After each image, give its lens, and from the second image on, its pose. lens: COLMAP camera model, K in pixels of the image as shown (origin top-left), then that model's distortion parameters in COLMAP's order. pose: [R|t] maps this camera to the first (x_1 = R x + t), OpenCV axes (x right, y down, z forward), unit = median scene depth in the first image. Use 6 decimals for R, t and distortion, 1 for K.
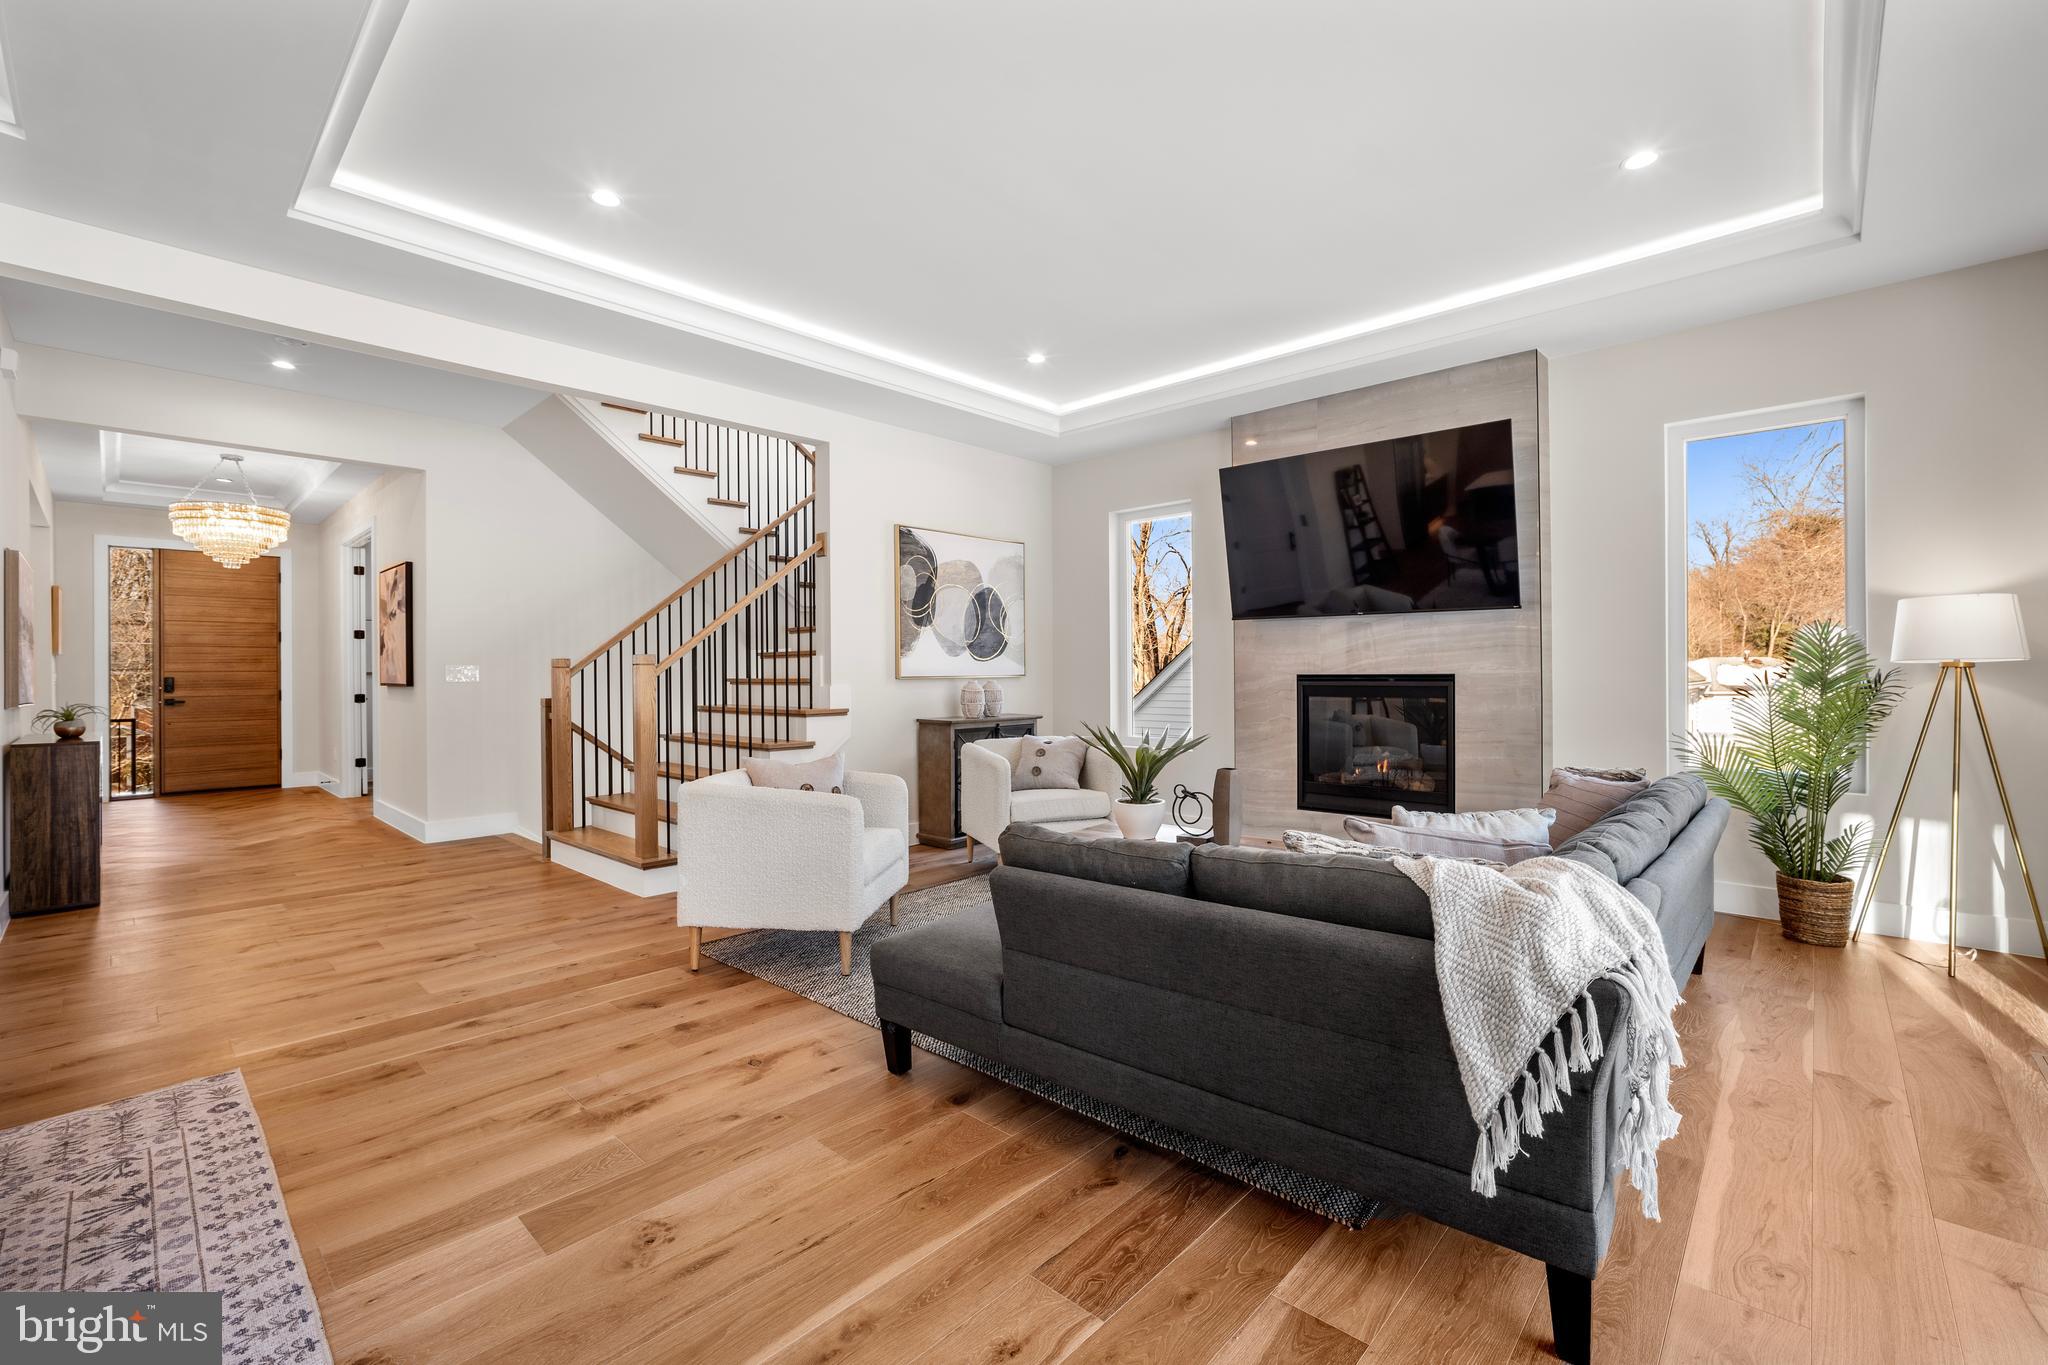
lens RADIAL K [[858.4, 0, 1029.4], [0, 858.4, 668.3], [0, 0, 1]] dist [-0.057186, 0.022663]
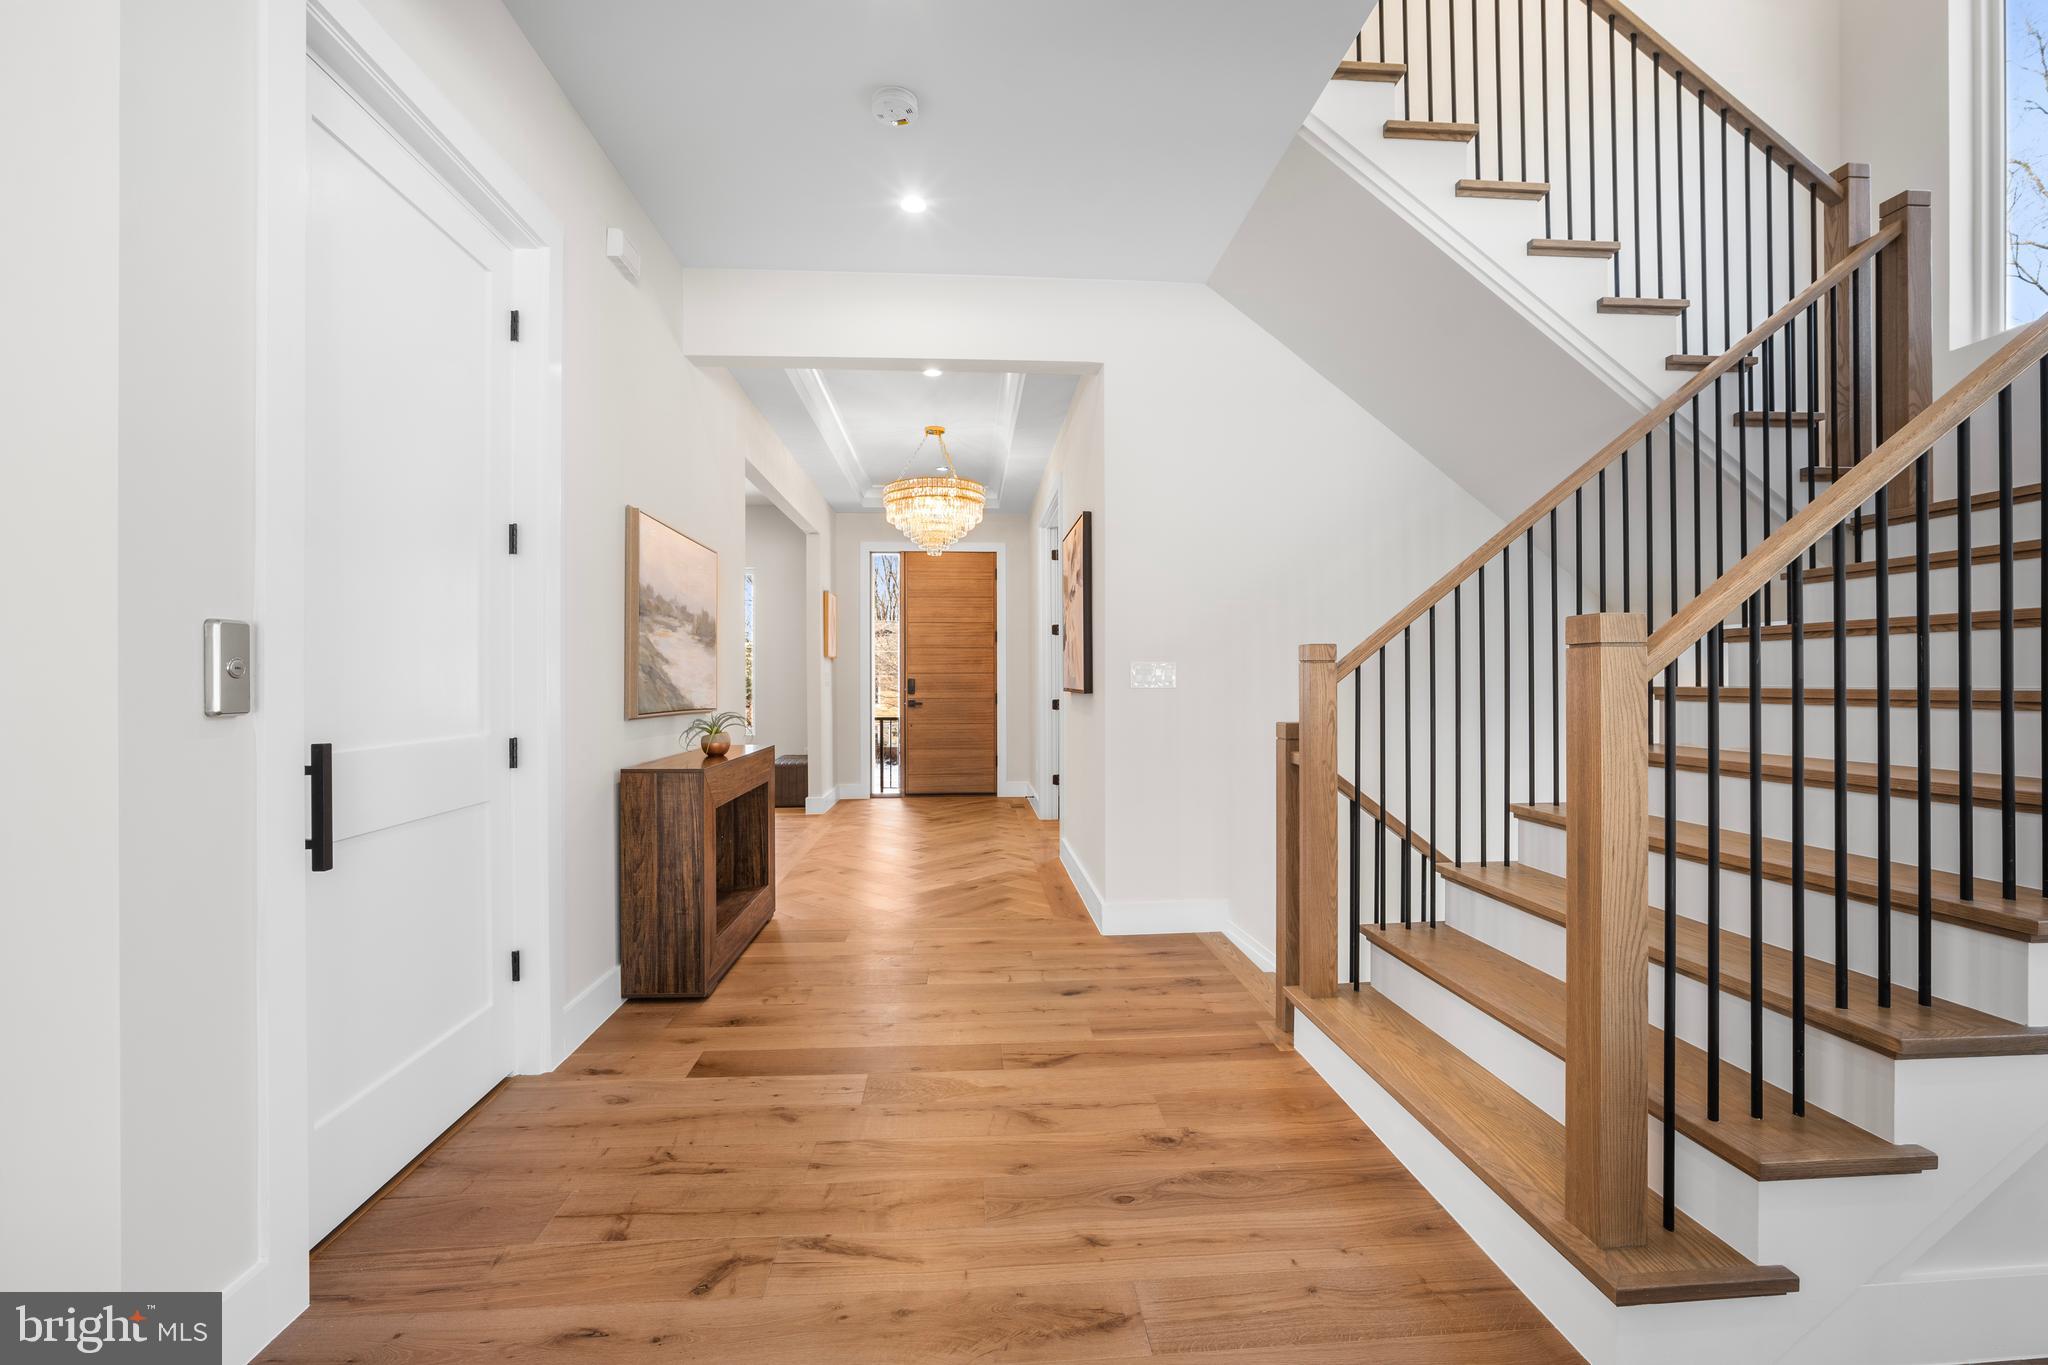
lens RADIAL K [[858.4, 0, 1029.4], [0, 858.4, 668.3], [0, 0, 1]] dist [-0.057186, 0.022663]
pose [[0.724839, -0.003165, -0.688911, -0.288348], [-0.000166, 0.999989, -0.004769, 0.004050], [0.688919, 0.003571, 0.724830, 0.453216]]
